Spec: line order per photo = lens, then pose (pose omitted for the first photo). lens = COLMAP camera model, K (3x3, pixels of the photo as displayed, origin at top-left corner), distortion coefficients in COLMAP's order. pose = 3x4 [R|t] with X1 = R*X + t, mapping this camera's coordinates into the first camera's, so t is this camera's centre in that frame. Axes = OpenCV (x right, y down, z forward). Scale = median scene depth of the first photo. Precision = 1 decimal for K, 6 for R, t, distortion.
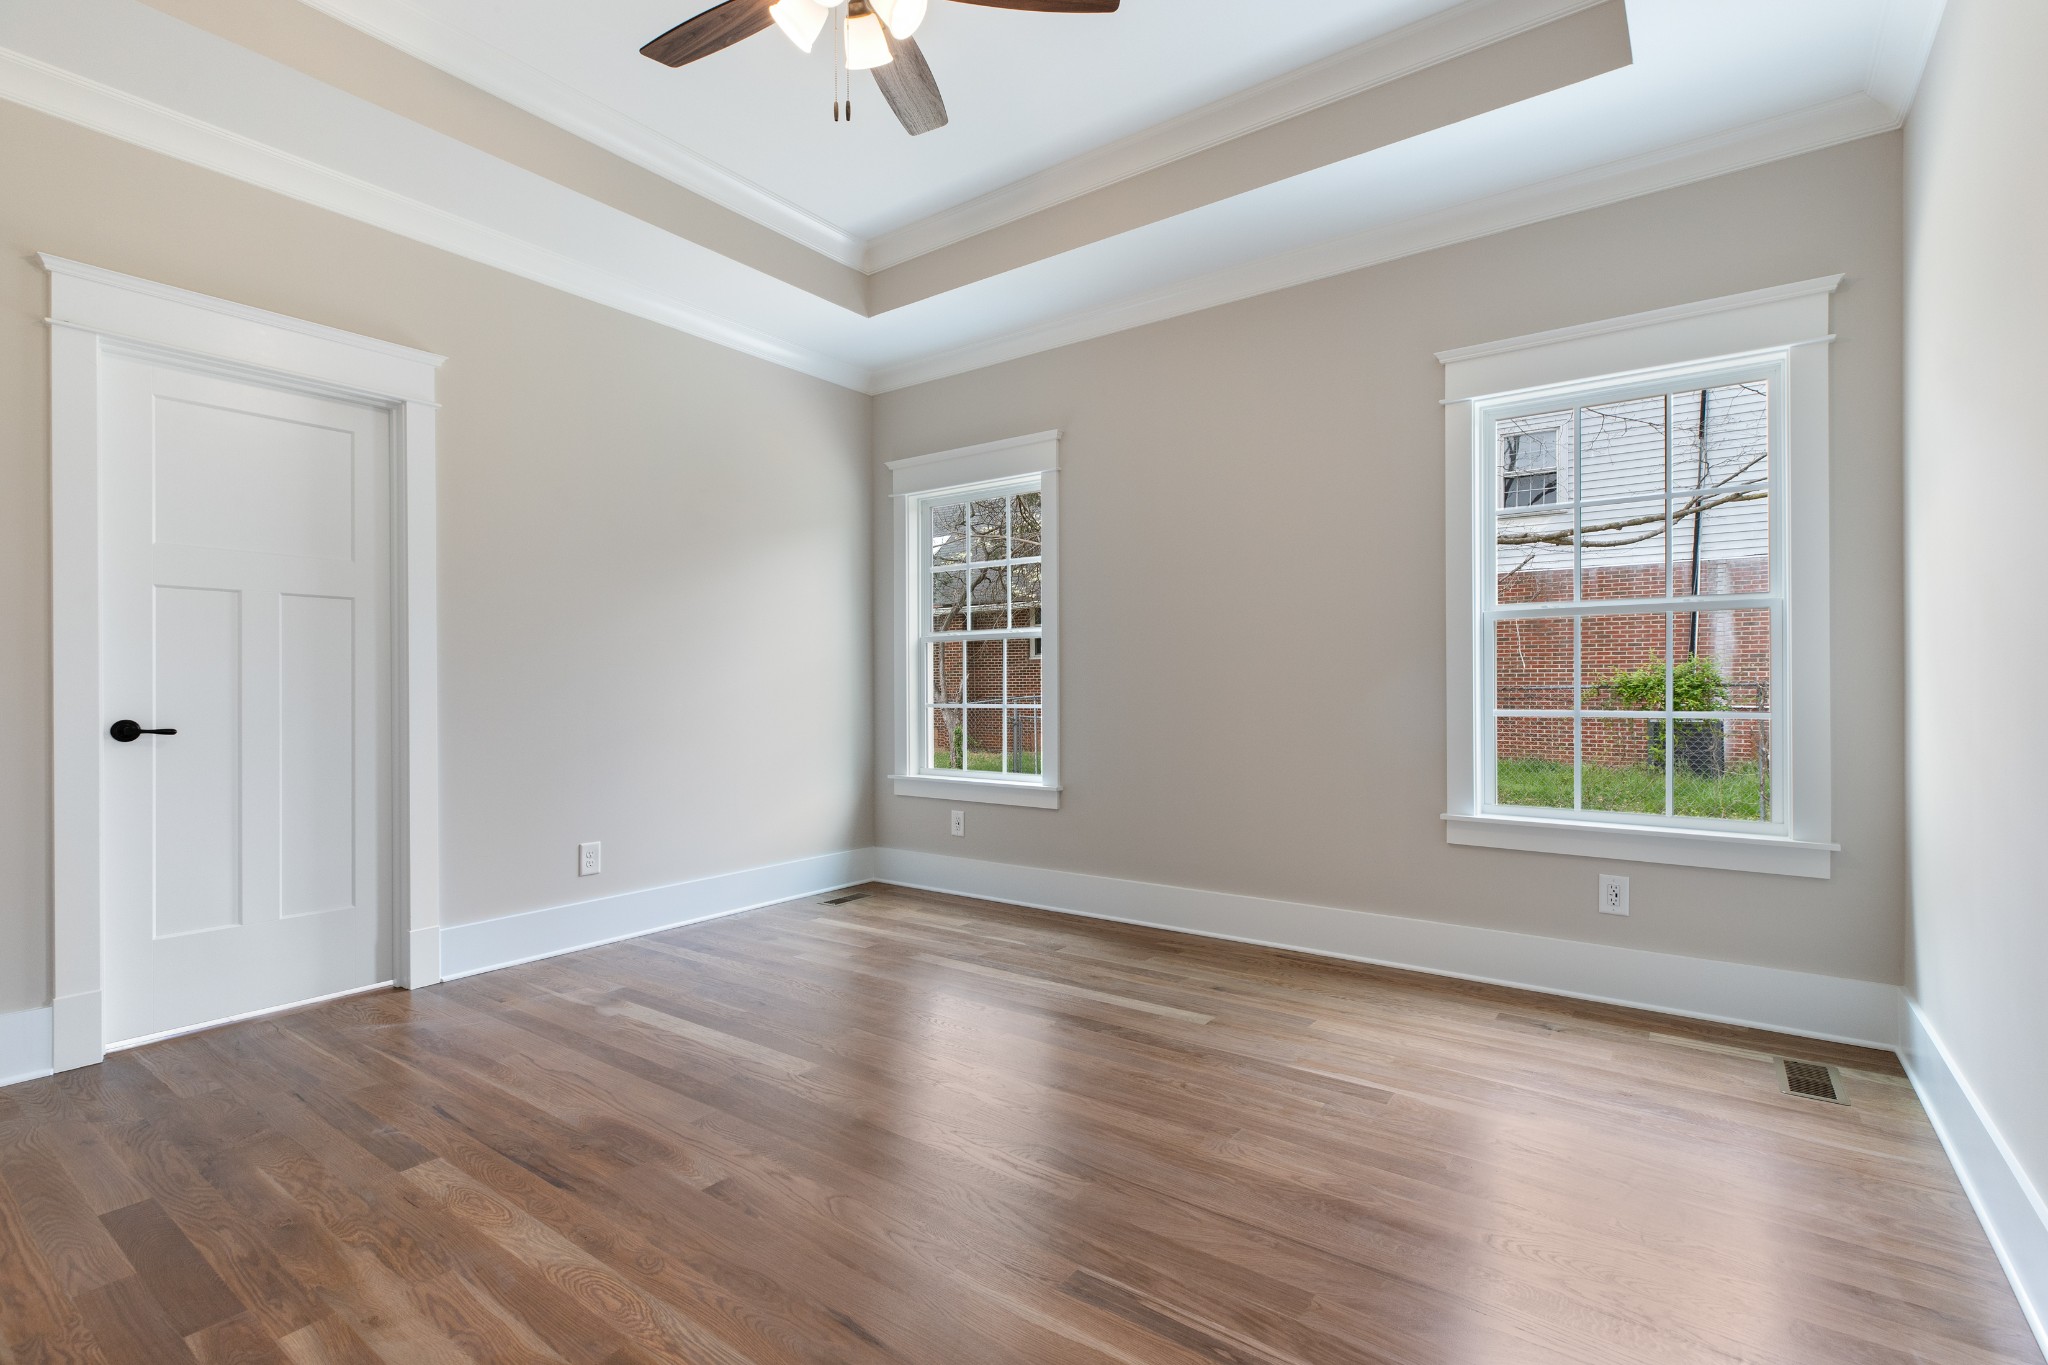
lens RADIAL K [[966.0, 0, 1020.2], [0, 966.0, 667.8], [0, 0, 1]] dist [0.002975, 0.000059]
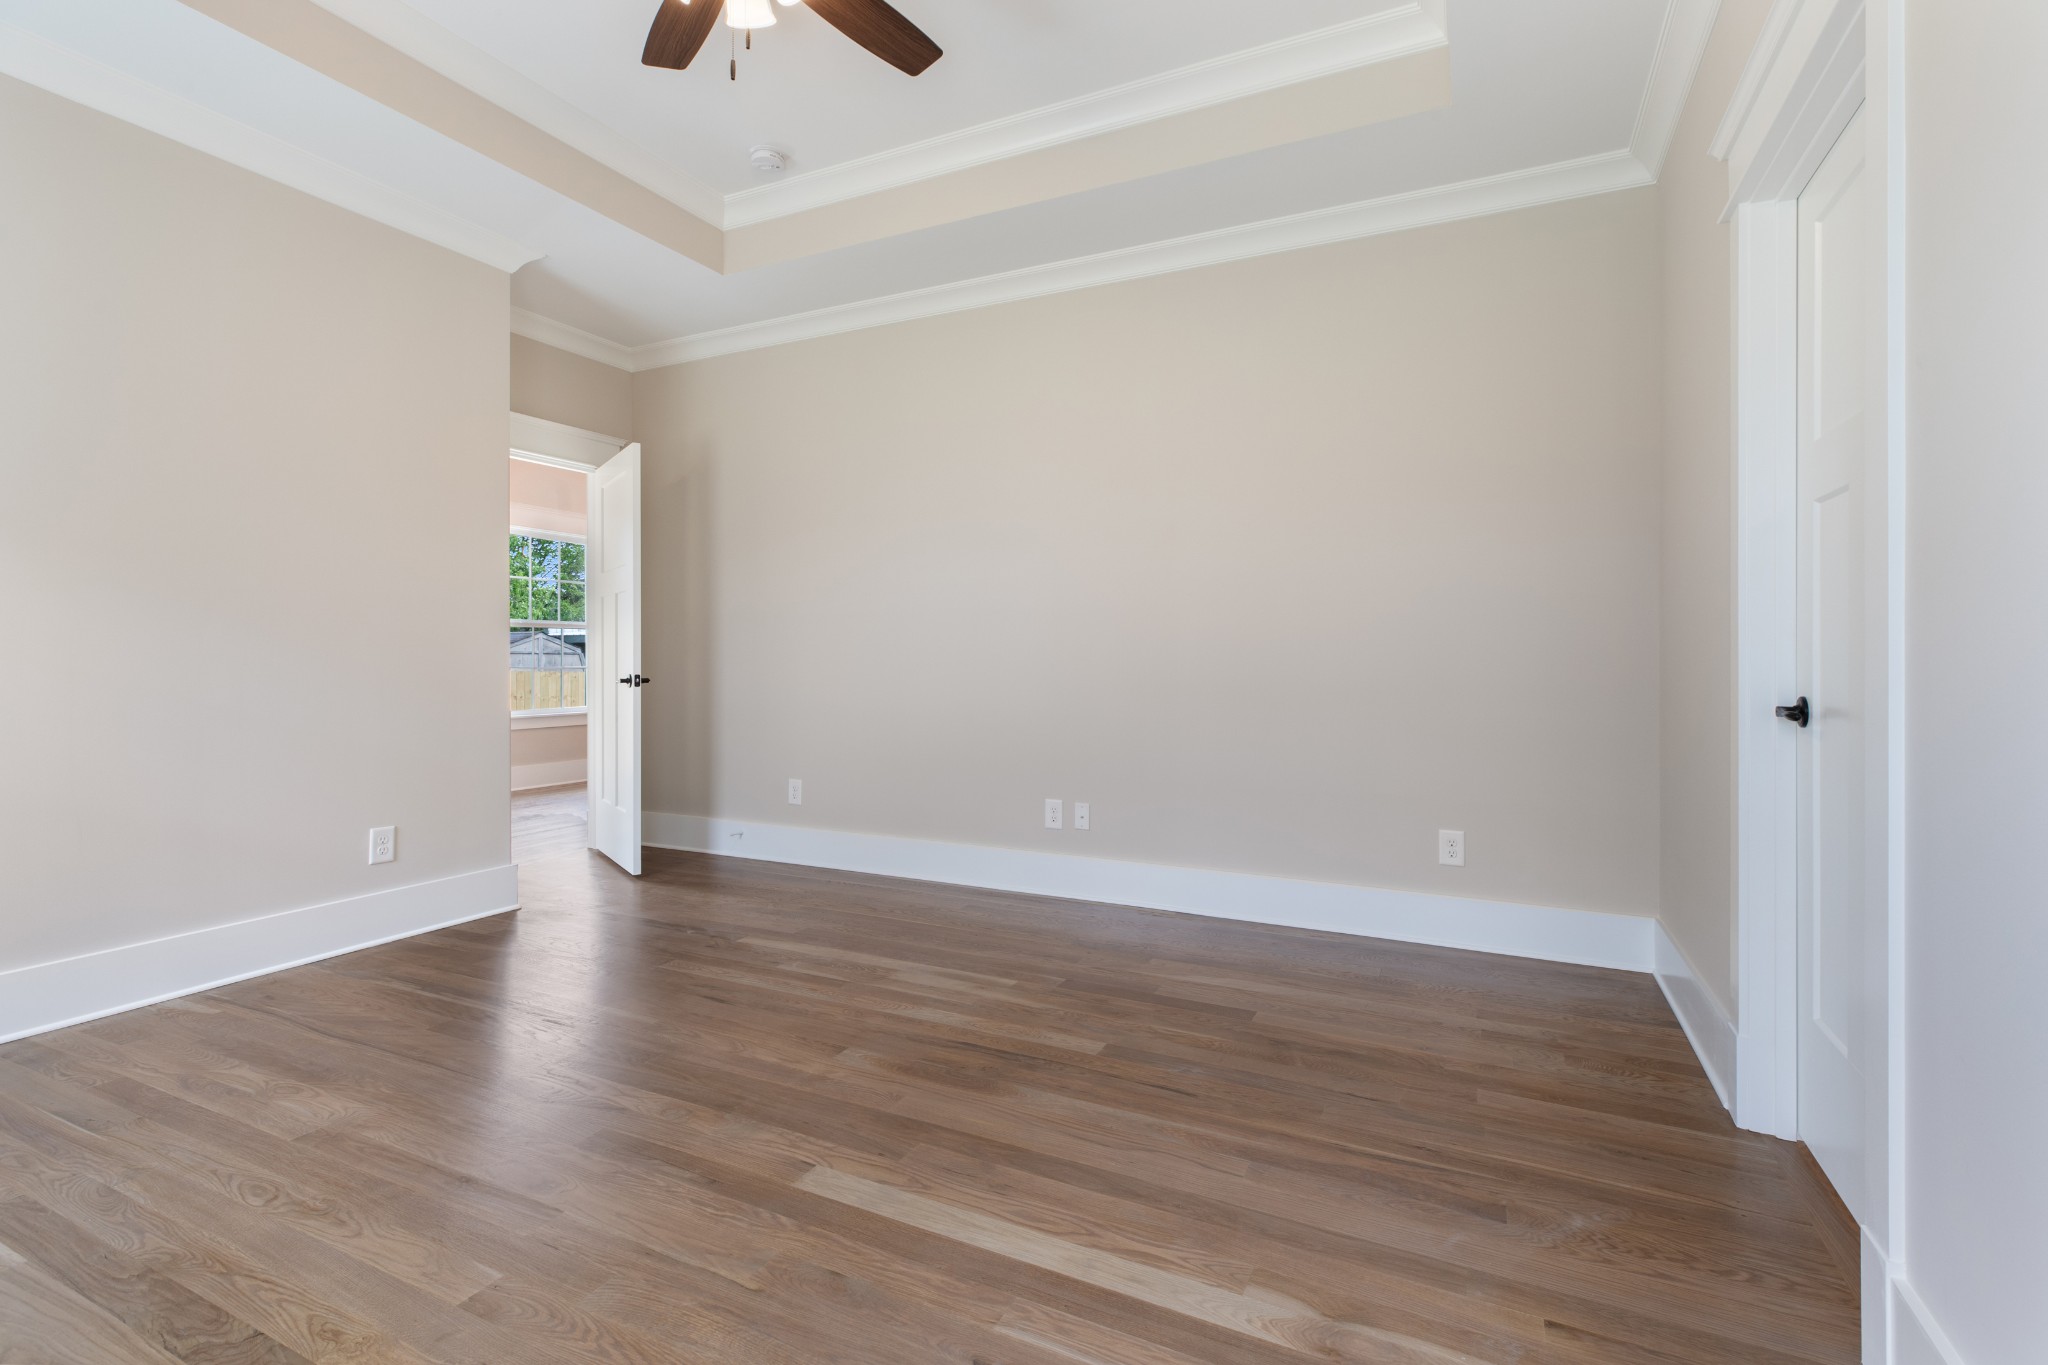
lens RADIAL K [[966.0, 0, 1020.2], [0, 966.0, 667.8], [0, 0, 1]] dist [0.002975, 0.000059]
pose [[-0.985088, 0.008421, -0.171847, -0.300780], [0.010018, 0.999914, -0.008426, 0.045919], [0.171761, -0.010022, -0.985088, 2.054000]]
